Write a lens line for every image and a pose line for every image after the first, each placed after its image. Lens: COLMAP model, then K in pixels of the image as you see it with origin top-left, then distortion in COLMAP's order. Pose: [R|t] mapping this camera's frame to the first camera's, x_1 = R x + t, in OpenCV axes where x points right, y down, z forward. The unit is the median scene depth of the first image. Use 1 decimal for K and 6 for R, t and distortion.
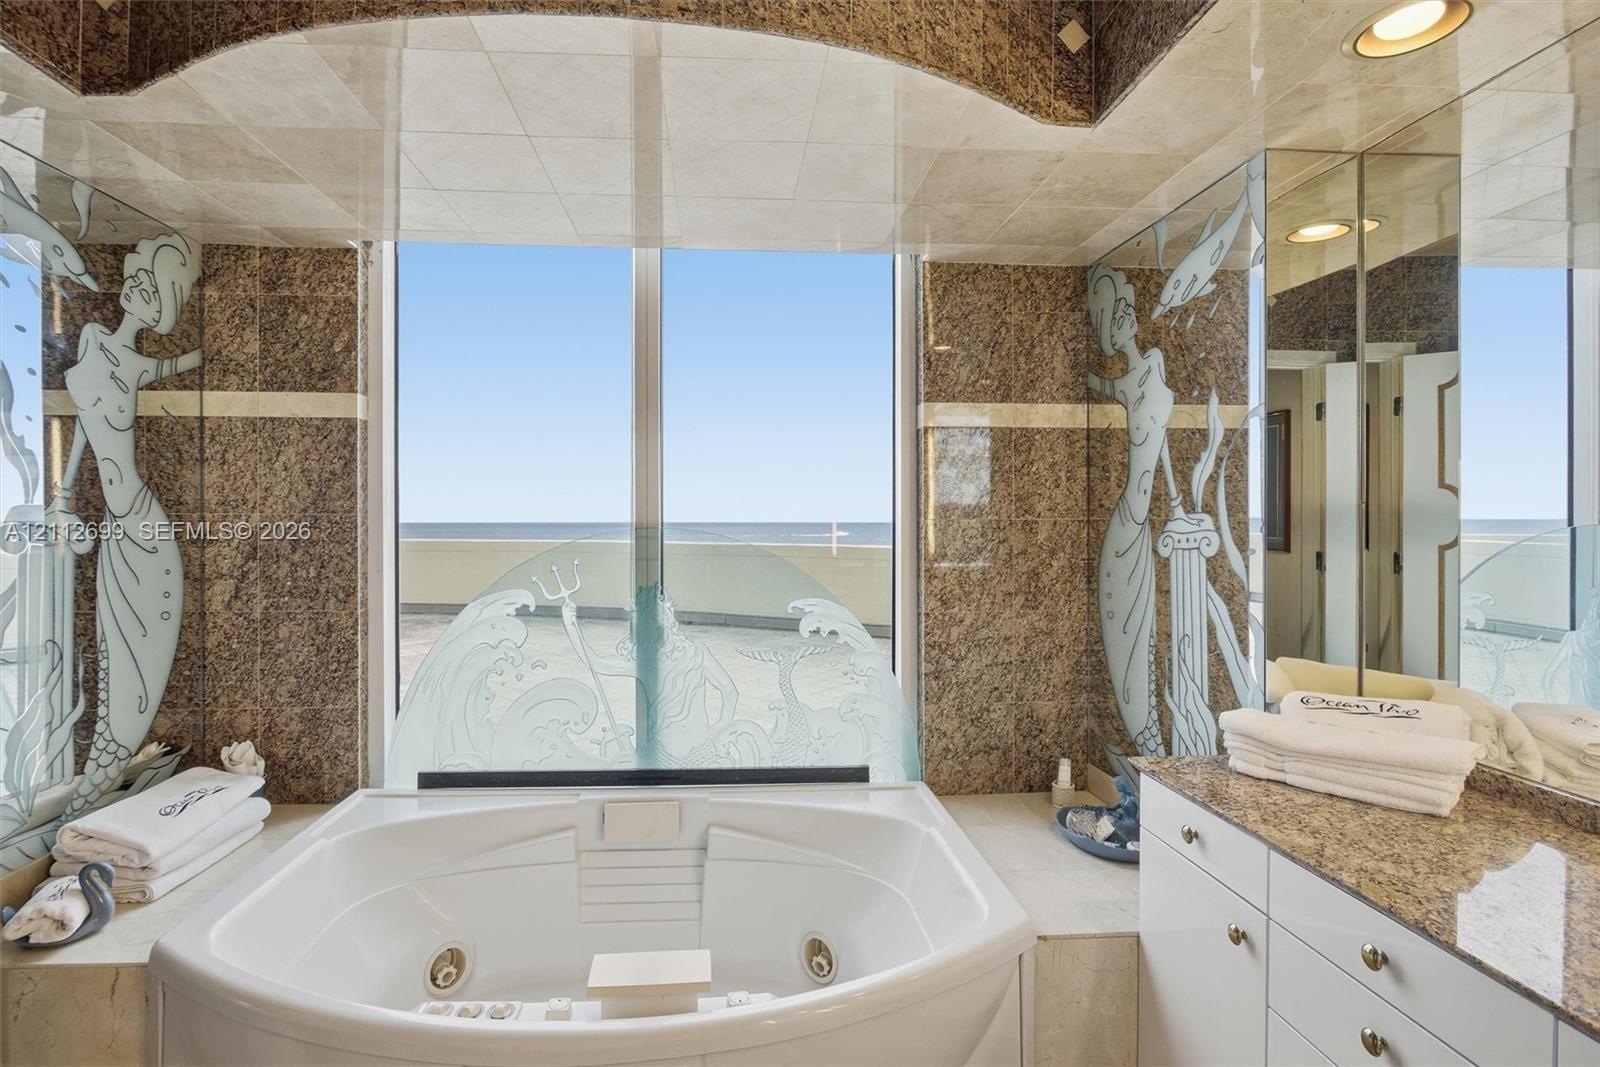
lens RADIAL K [[772.3, 0, 787.0], [0, 772.3, 531.8], [0, 0, 1]] dist [-0.003931, 0.001576]
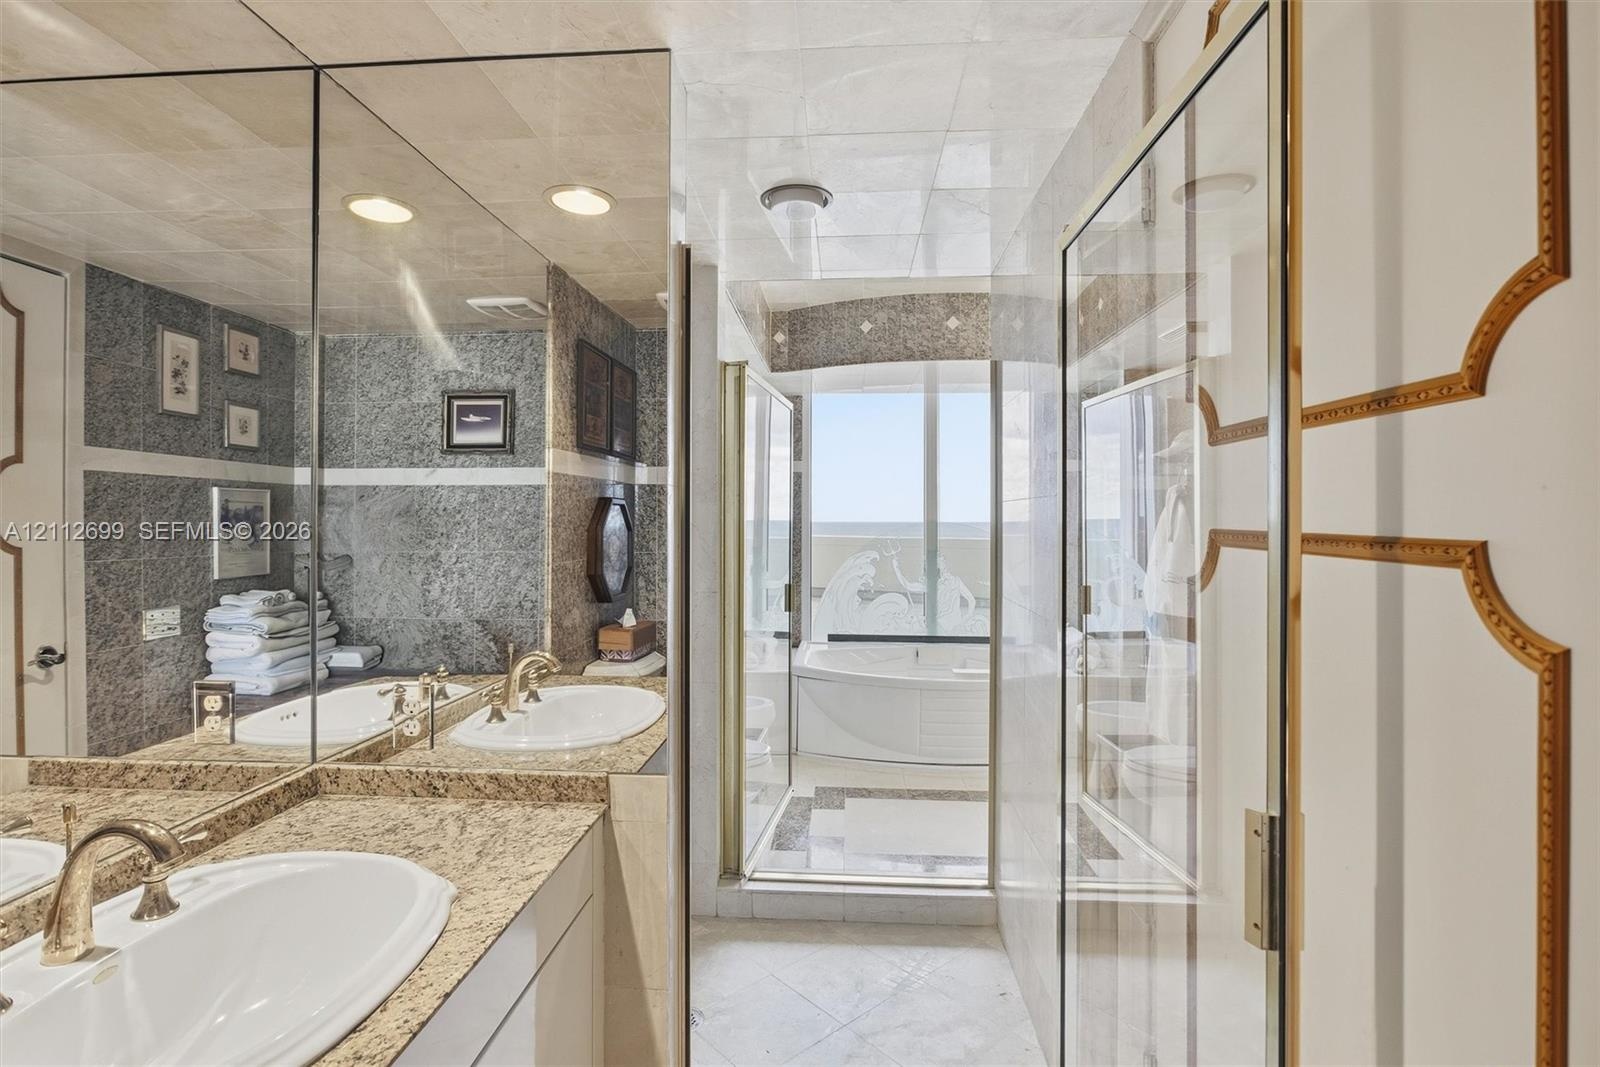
lens RADIAL K [[772.3, 0, 800.1], [0, 772.3, 527.6], [0, 0, 1]] dist [-0.003931, 0.001576]
pose [[0.988982, 0.002914, -0.148009, -0.226442], [-0.004173, 0.999958, -0.008191, 0.027367], [0.147979, 0.008719, 0.988952, -1.154883]]
